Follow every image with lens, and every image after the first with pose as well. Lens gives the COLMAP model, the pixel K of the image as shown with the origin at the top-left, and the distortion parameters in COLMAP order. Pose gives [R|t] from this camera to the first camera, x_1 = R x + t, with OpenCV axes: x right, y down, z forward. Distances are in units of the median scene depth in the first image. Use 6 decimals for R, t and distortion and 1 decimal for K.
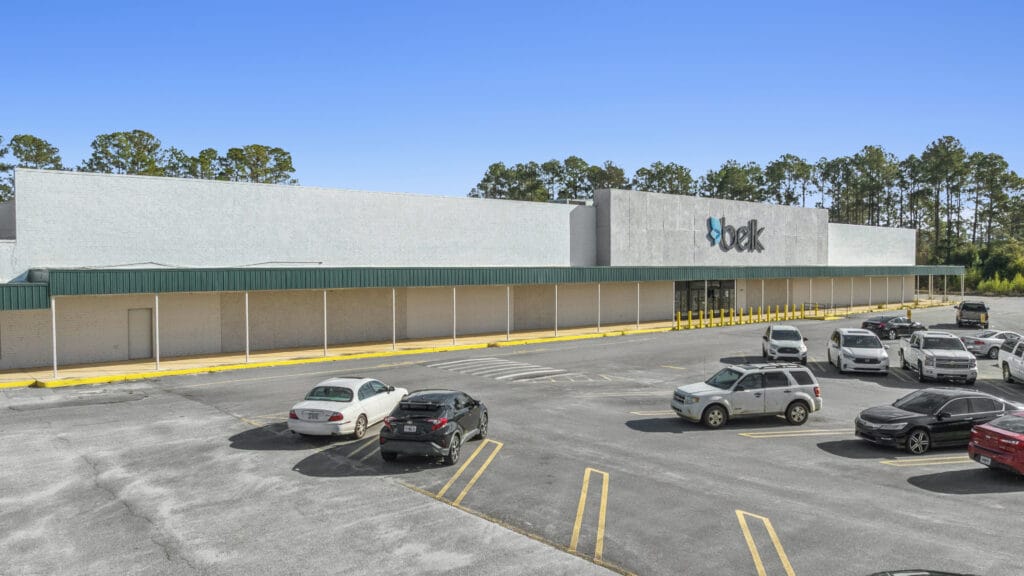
lens RADIAL K [[817.3, 0, 542.7], [0, 817.3, 297.6], [0, 0, 1]] dist [-0.012766, 0.014457]
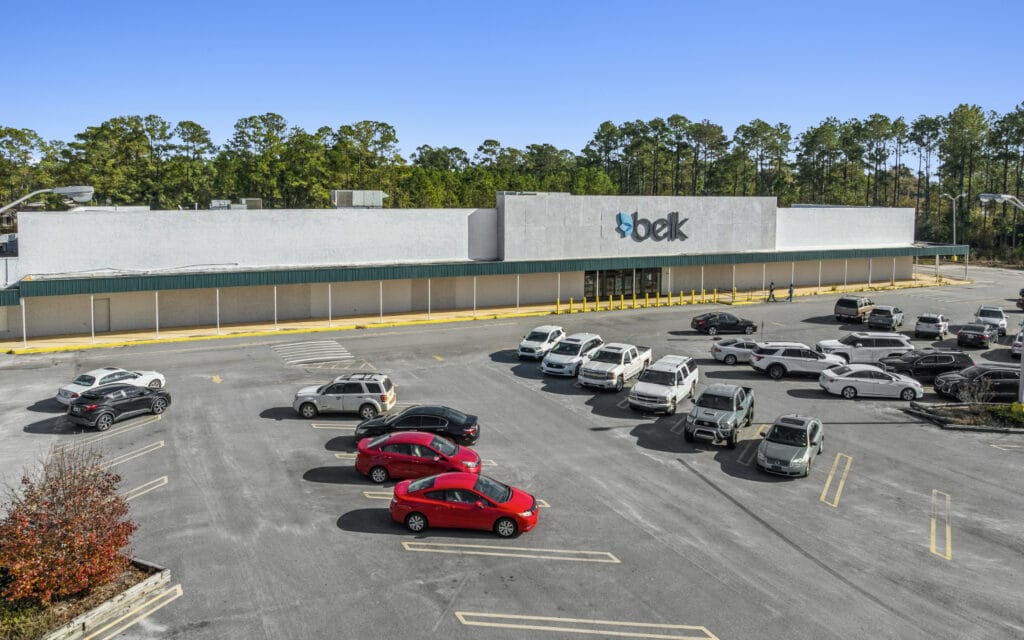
lens RADIAL K [[798.5, 0, 543.8], [0, 798.5, 220.8], [0, 0, 1]] dist [-0.033905, 0.012108]
pose [[0.969506, 0.016556, -0.244506, 0.375650], [-0.018522, 0.999812, -0.005744, -0.078544], [0.244365, 0.010097, 0.969631, -0.125263]]
